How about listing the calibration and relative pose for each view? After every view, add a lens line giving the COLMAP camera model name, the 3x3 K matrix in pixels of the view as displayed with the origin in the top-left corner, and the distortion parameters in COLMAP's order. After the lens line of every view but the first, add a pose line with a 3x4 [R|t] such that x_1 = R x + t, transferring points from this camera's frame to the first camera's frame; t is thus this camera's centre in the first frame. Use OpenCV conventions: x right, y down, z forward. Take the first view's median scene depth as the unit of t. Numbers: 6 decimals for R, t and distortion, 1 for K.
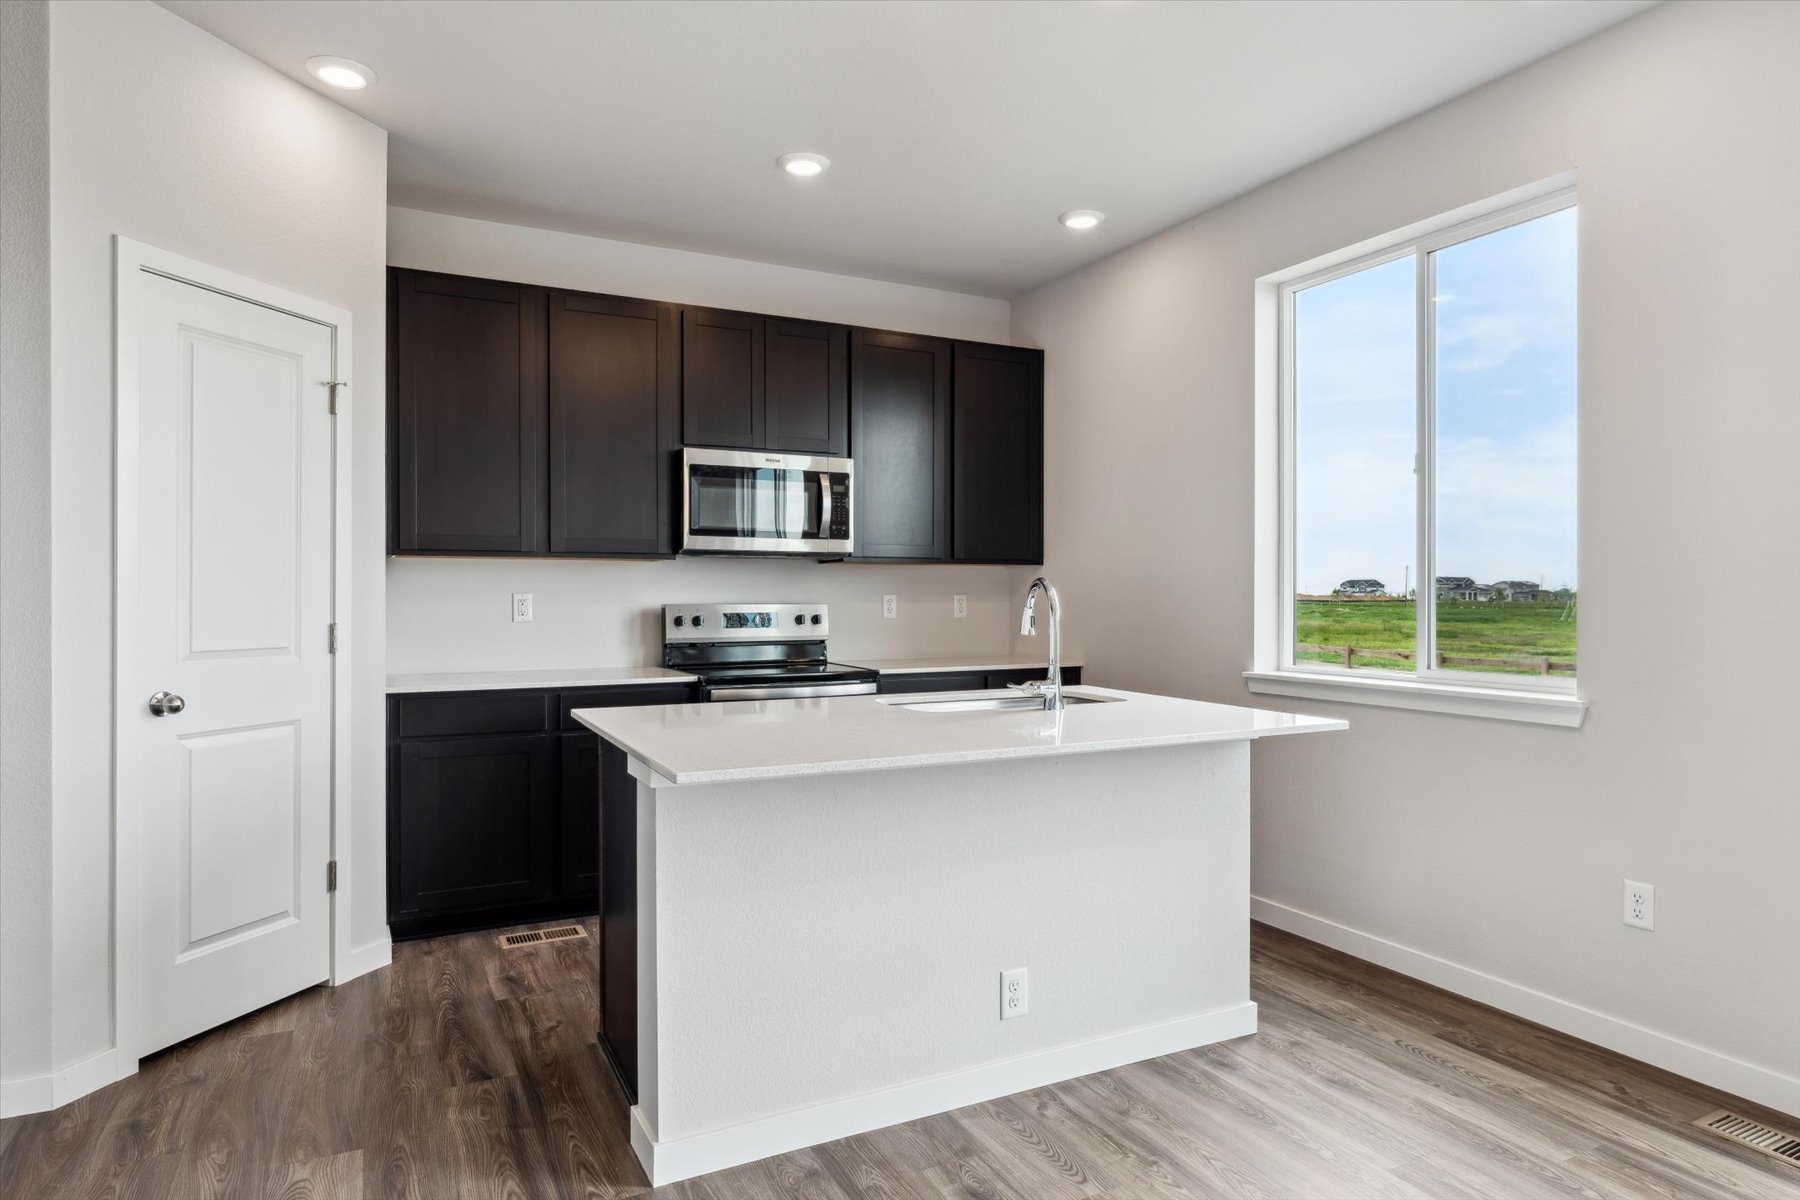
lens RADIAL K [[1056.5, 0, 910.7], [0, 1056.5, 590.9], [0, 0, 1]] dist [-0.002591, -0.000069]
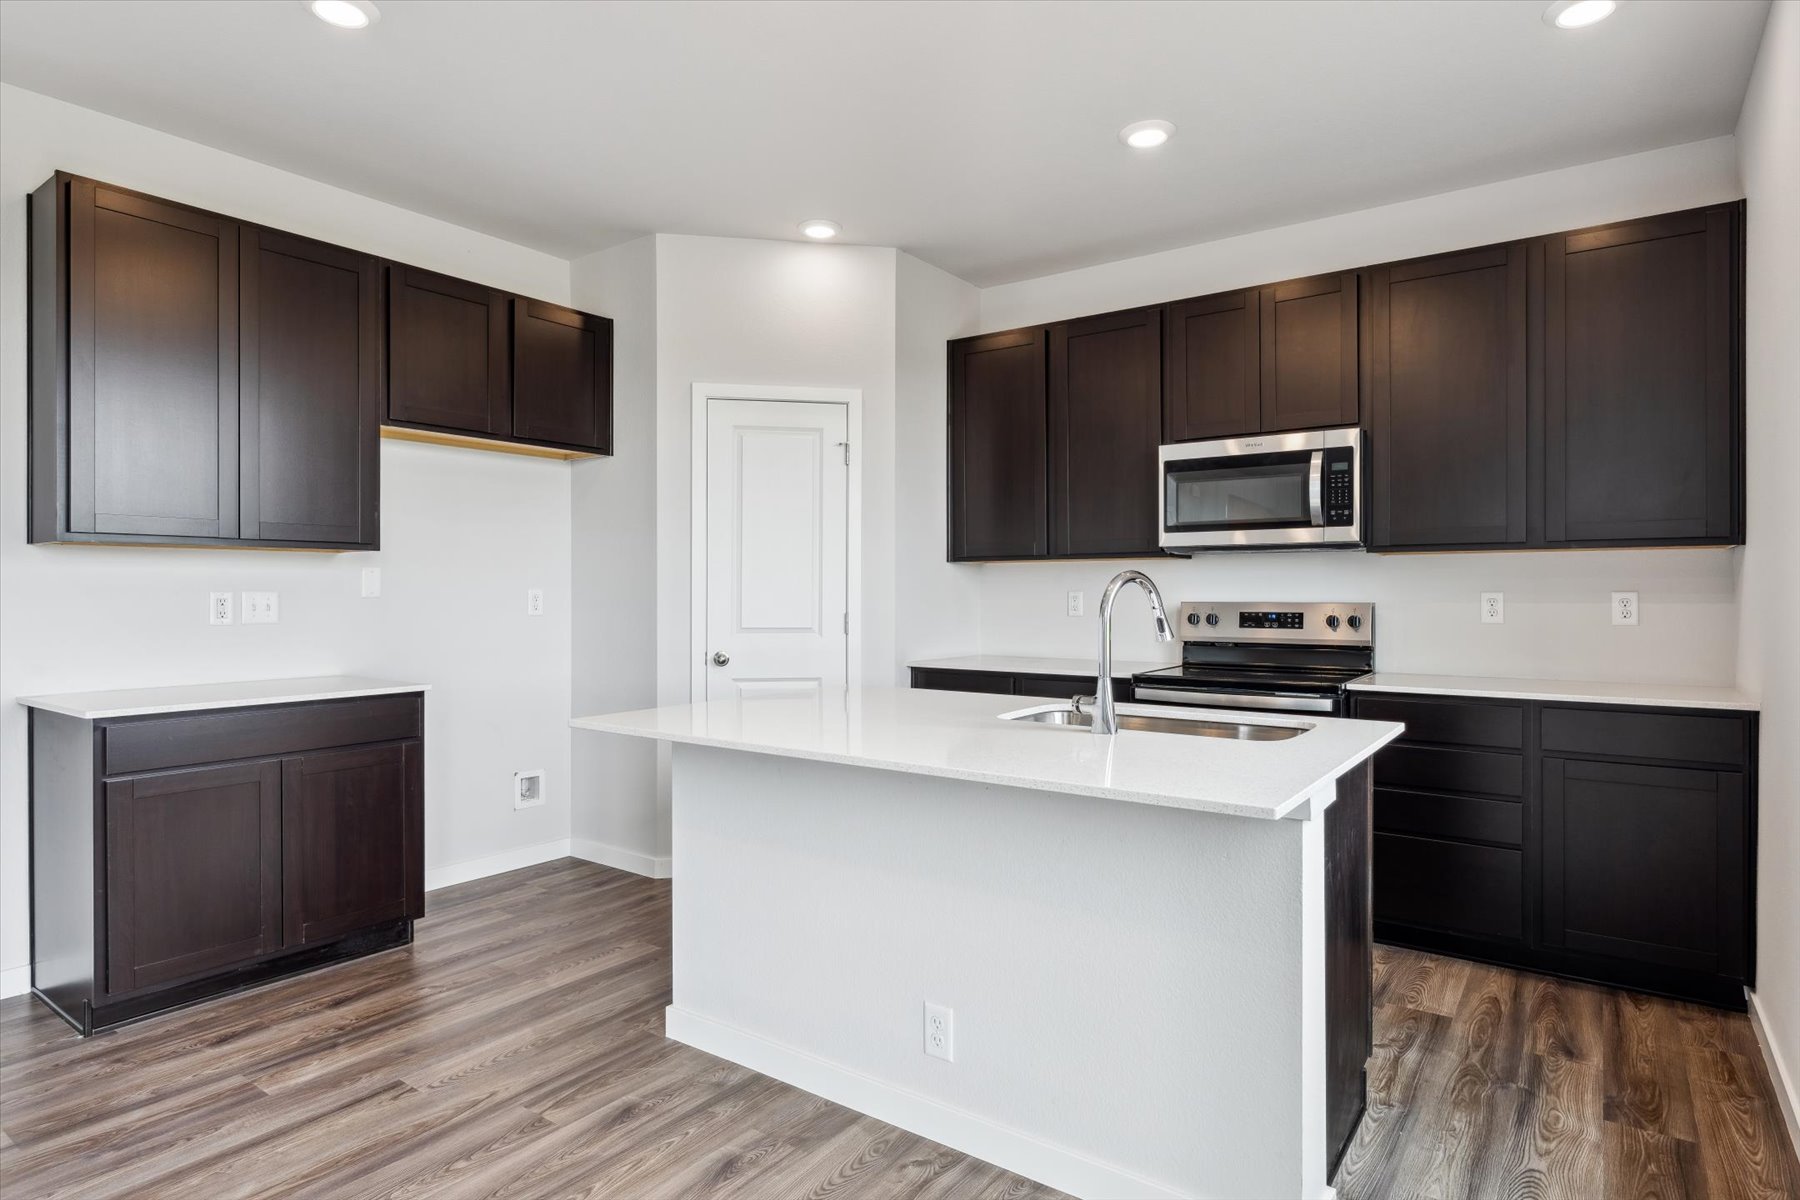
lens RADIAL K [[982.2, 0, 908.7], [0, 982.2, 591.8], [0, 0, 1]] dist [-0.003658, -0.000823]
pose [[0.452342, -0.001191, -0.891844, 0.666500], [0.003198, 0.999995, 0.000286, 0.002833], [0.891839, -0.002982, 0.452343, 0.475552]]
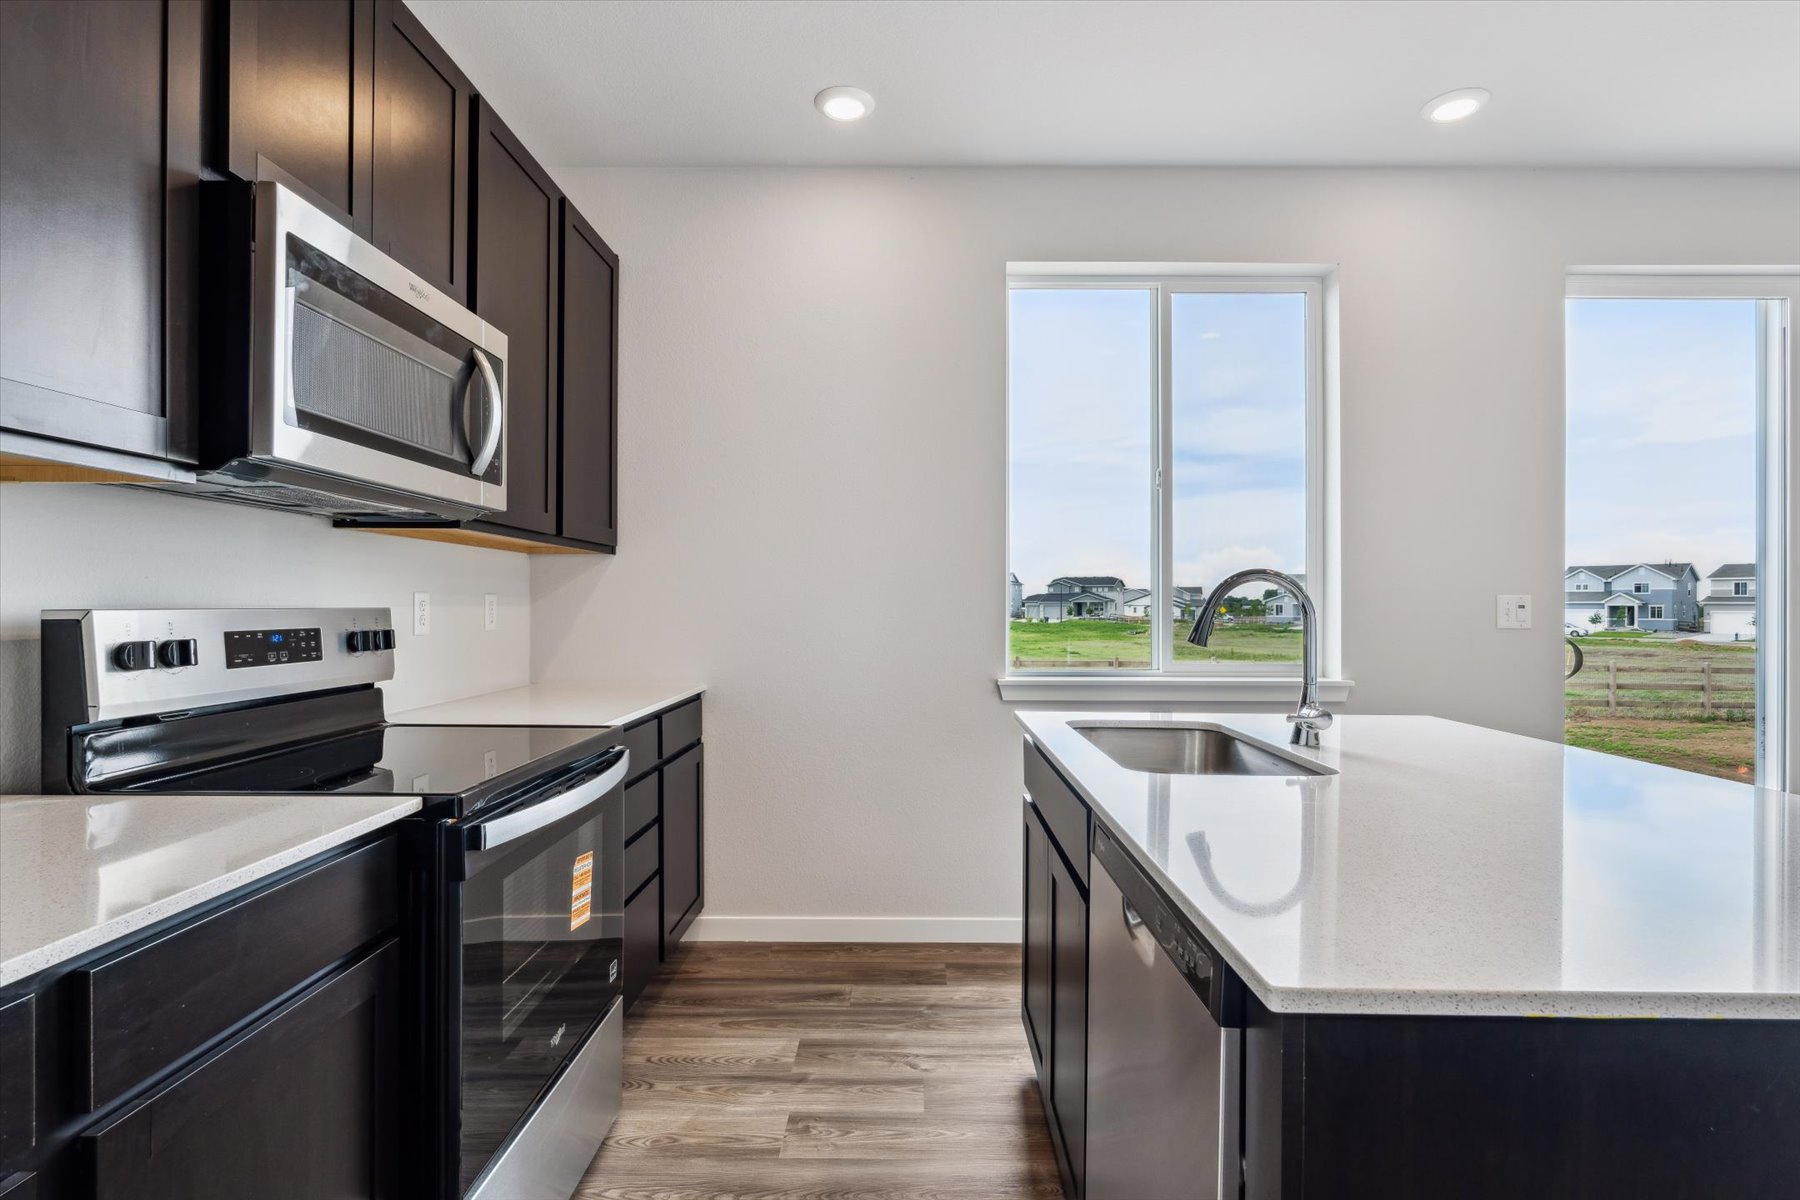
lens RADIAL K [[887.9, 0, 906.5], [0, 887.9, 604.6], [0, 0, 1]] dist [-0.004202, 0.000807]
pose [[0.459070, 0.003571, 0.888393, -0.508420], [-0.004141, 0.999990, -0.001880, 0.015152], [-0.888390, -0.002816, 0.459080, 0.869185]]
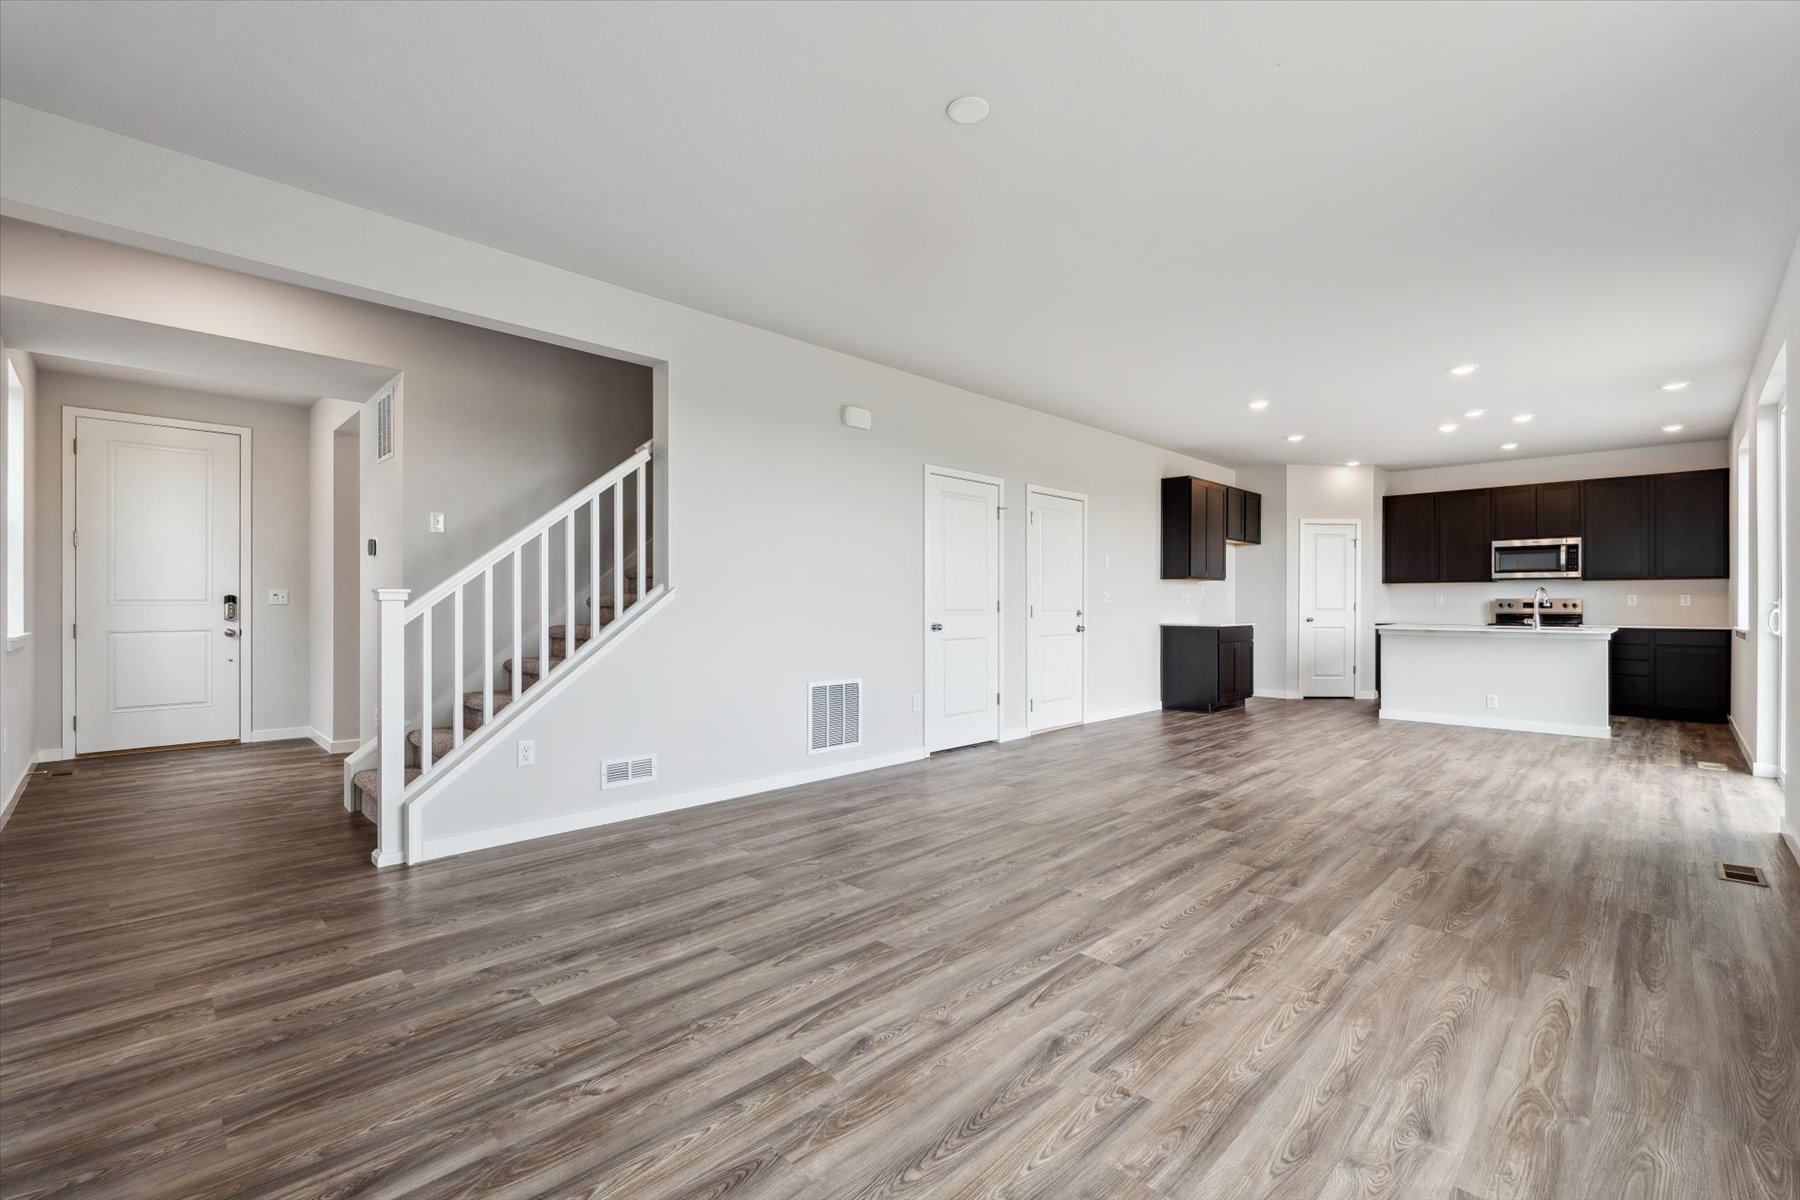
lens RADIAL K [[779.1, 0, 912.2], [0, 779.1, 601.7], [0, 0, 1]] dist [-0.004366, 0.000028]
pose [[0.311425, -0.003879, -0.950263, 1.611997], [0.001591, 0.999992, -0.003561, 0.033608], [0.950269, -0.000403, 0.311429, -1.385393]]
